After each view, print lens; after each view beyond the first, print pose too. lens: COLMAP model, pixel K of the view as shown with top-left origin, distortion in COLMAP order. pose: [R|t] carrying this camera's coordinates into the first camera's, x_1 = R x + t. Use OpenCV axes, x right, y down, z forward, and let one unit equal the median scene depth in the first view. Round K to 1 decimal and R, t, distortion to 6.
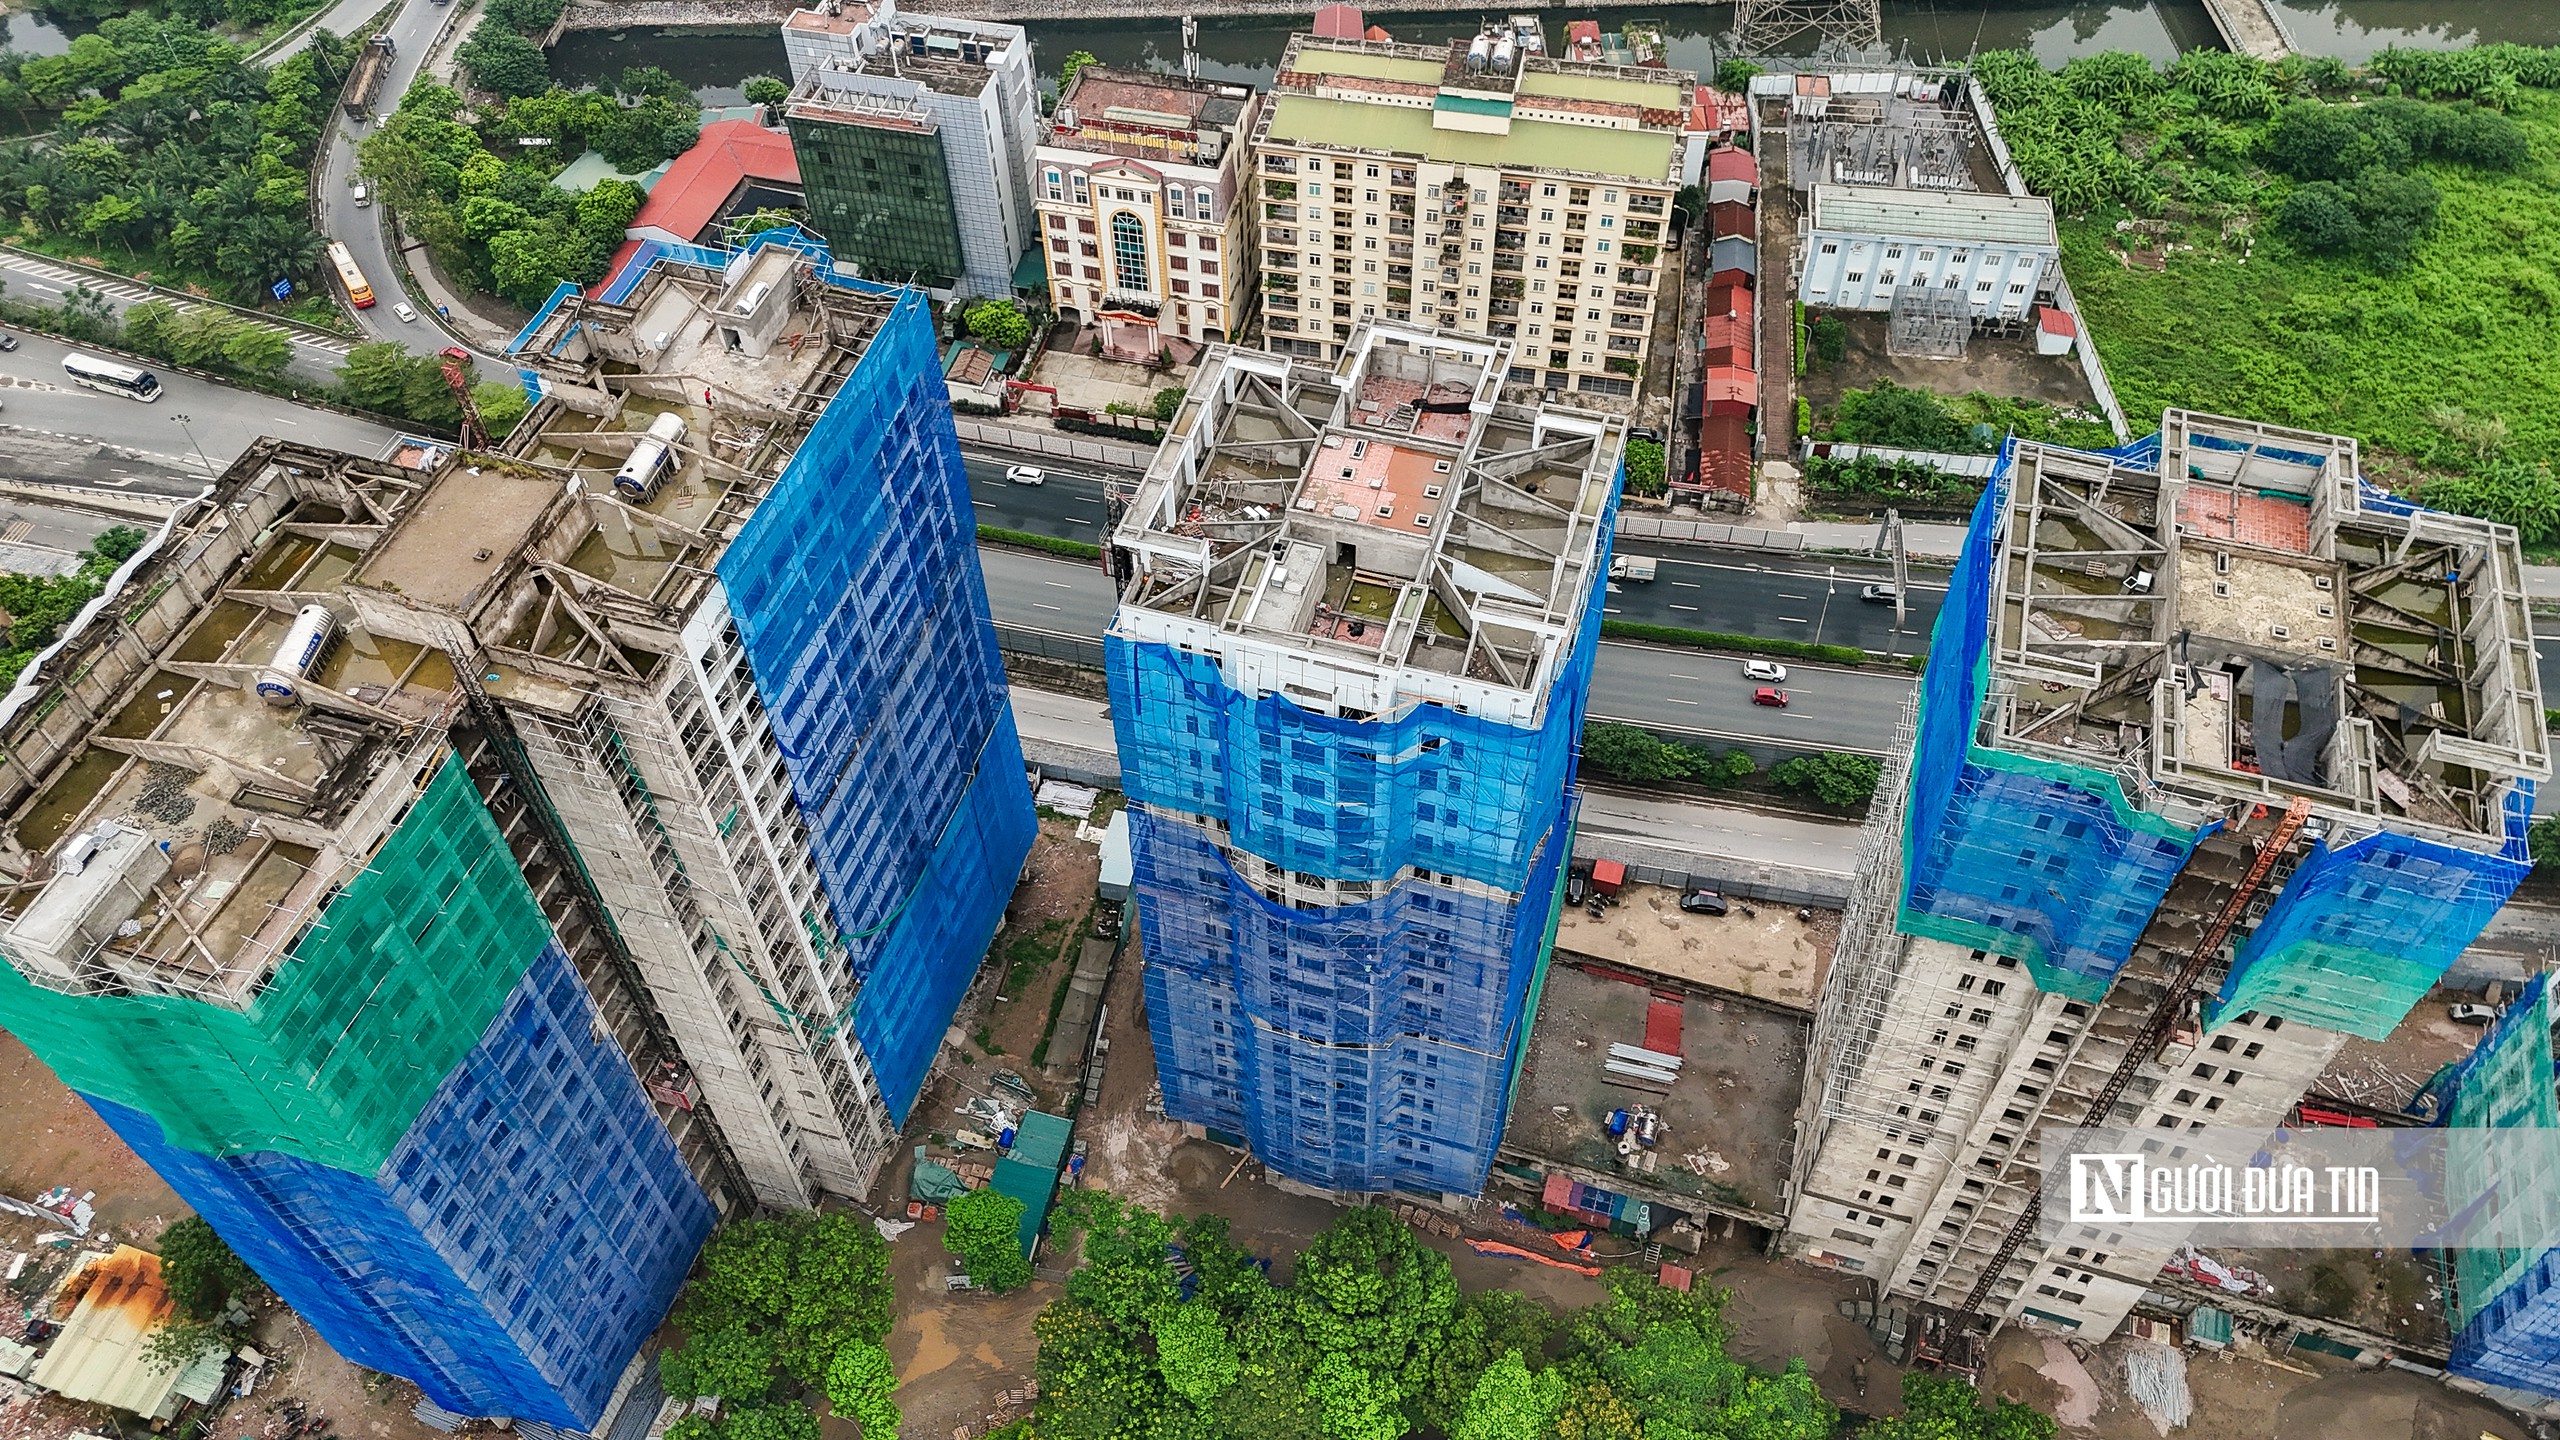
lens RADIAL K [[1875.9, 0, 1283.3], [0, 1875.9, 714.5], [0, 0, 1]] dist [0.087069, -0.092414]
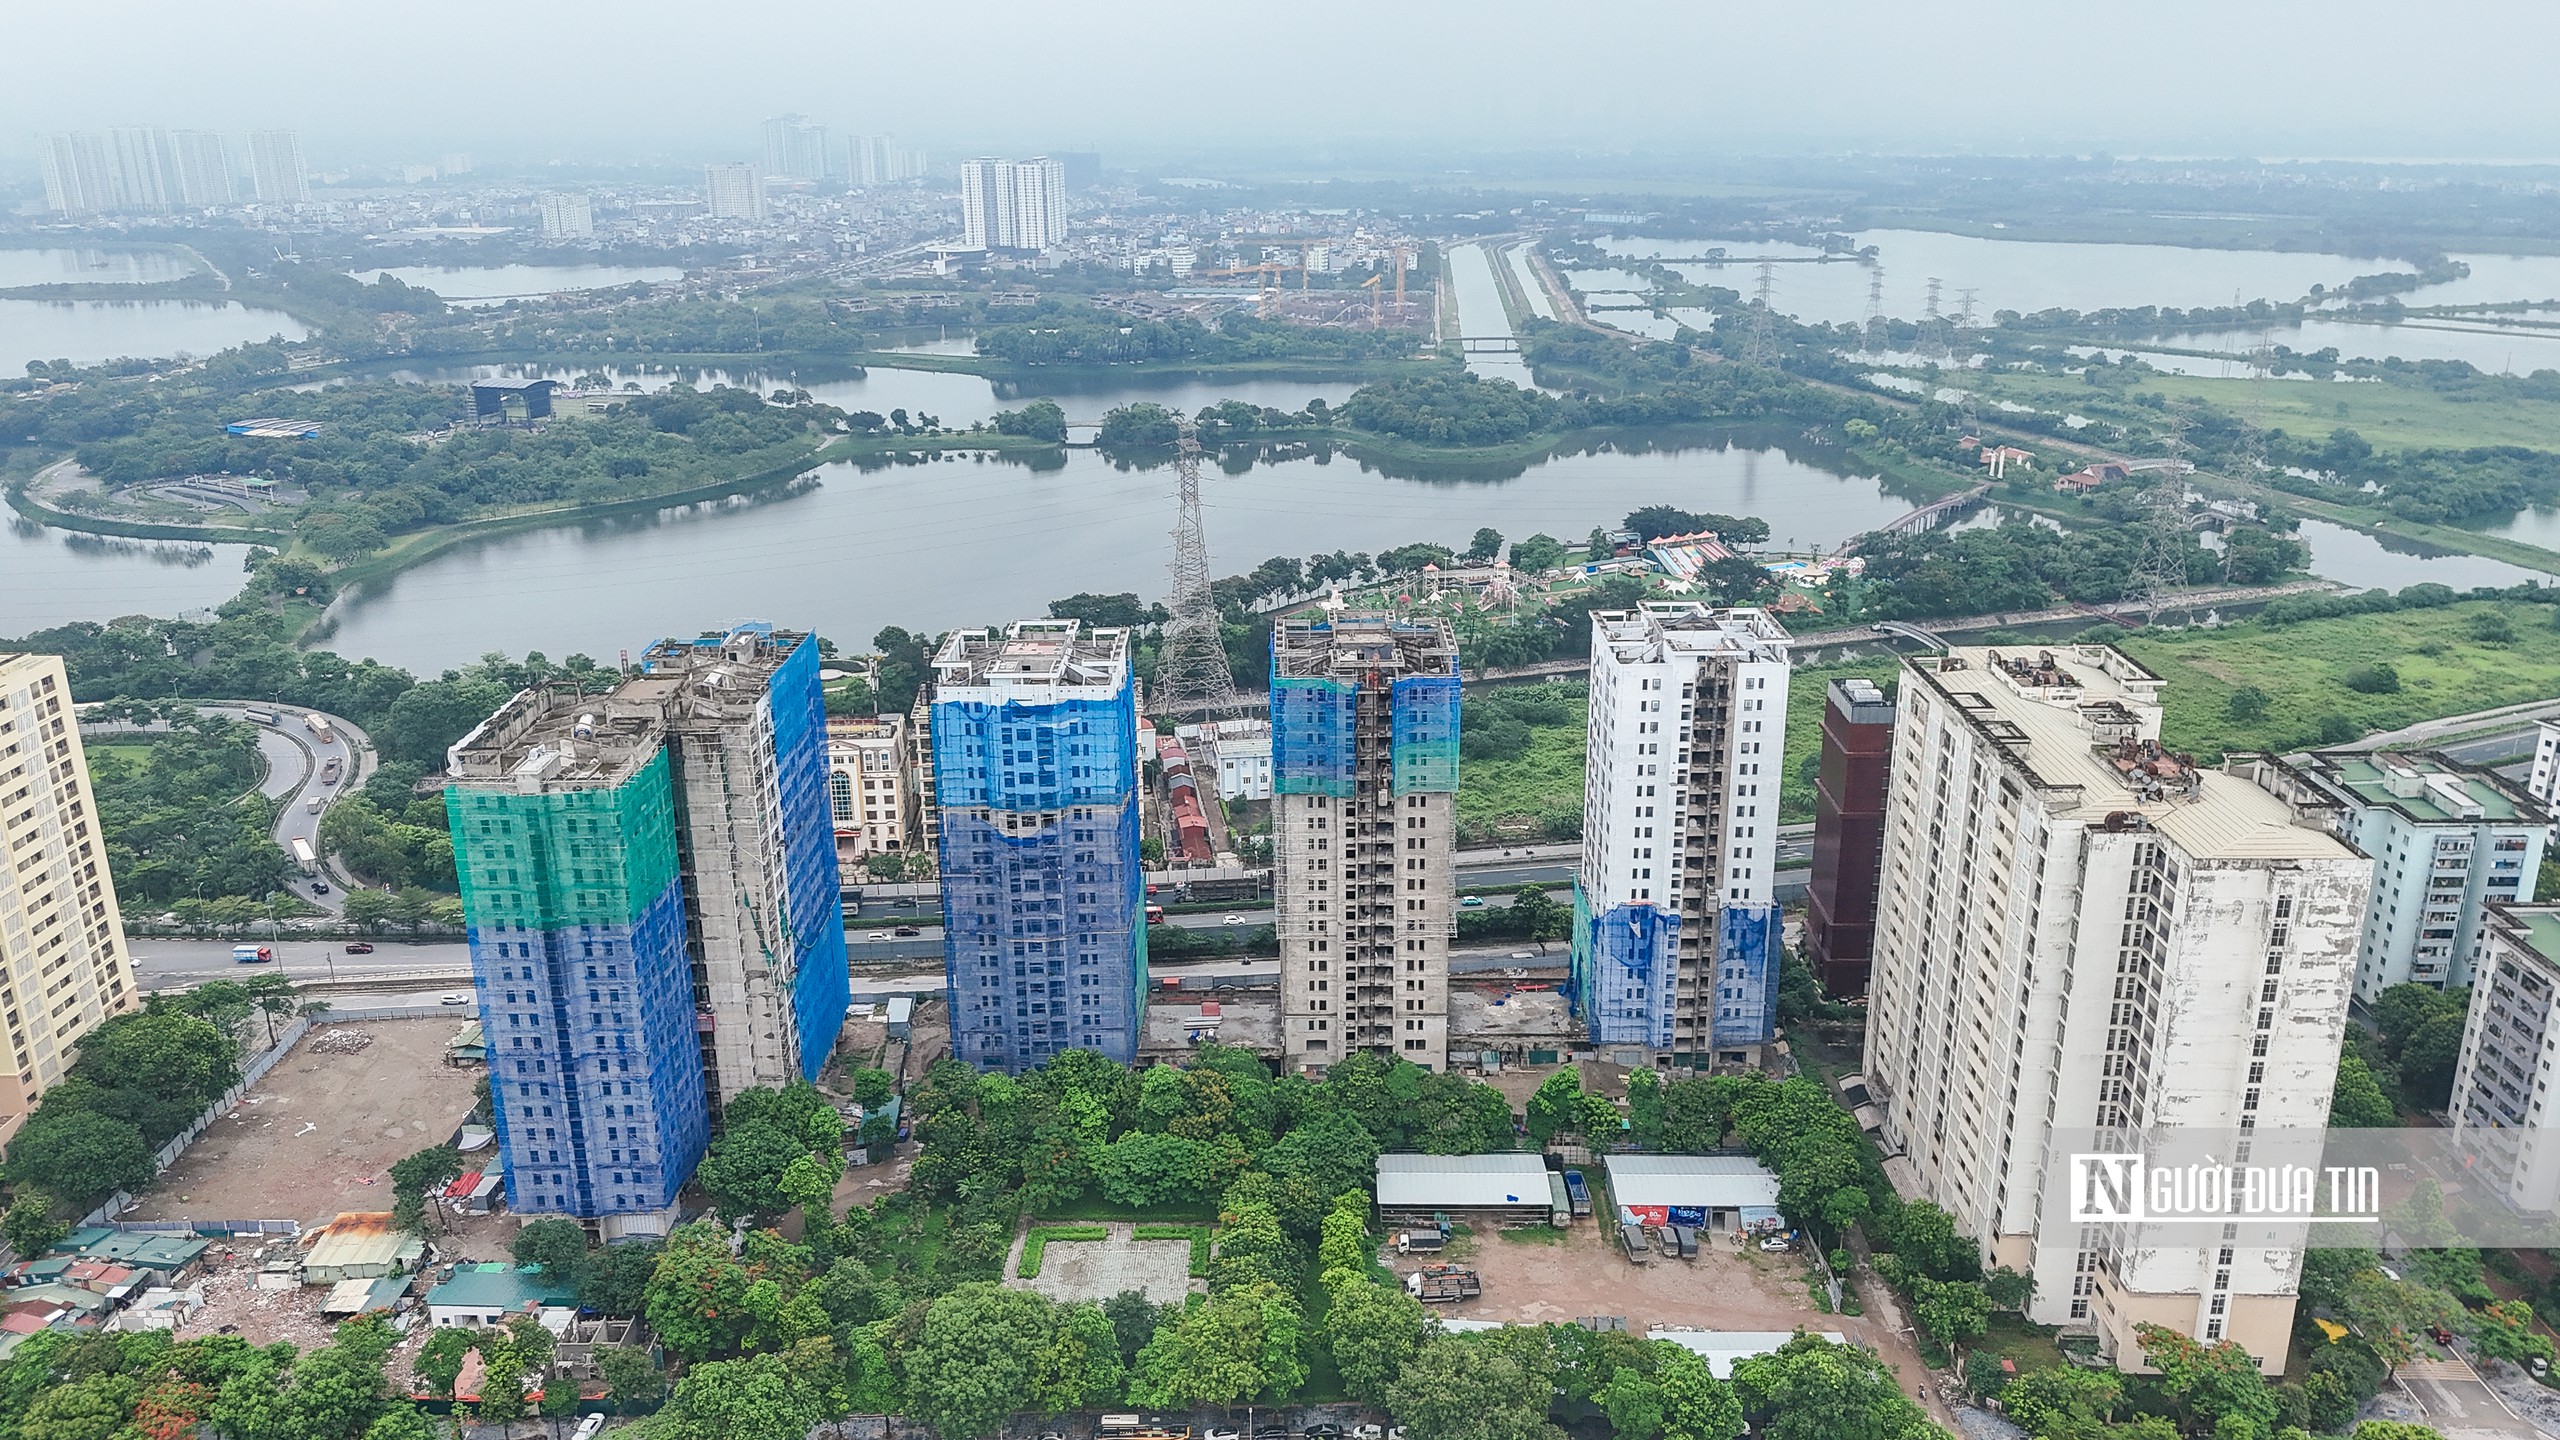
lens RADIAL K [[1875.9, 0, 1283.3], [0, 1875.9, 714.5], [0, 0, 1]] dist [0.087069, -0.092414]
pose [[0.955305, -0.083552, 0.283568, -0.178992], [0.222241, 0.835510, -0.502526, 0.655154], [-0.194937, 0.543086, 0.816736, -0.537564]]
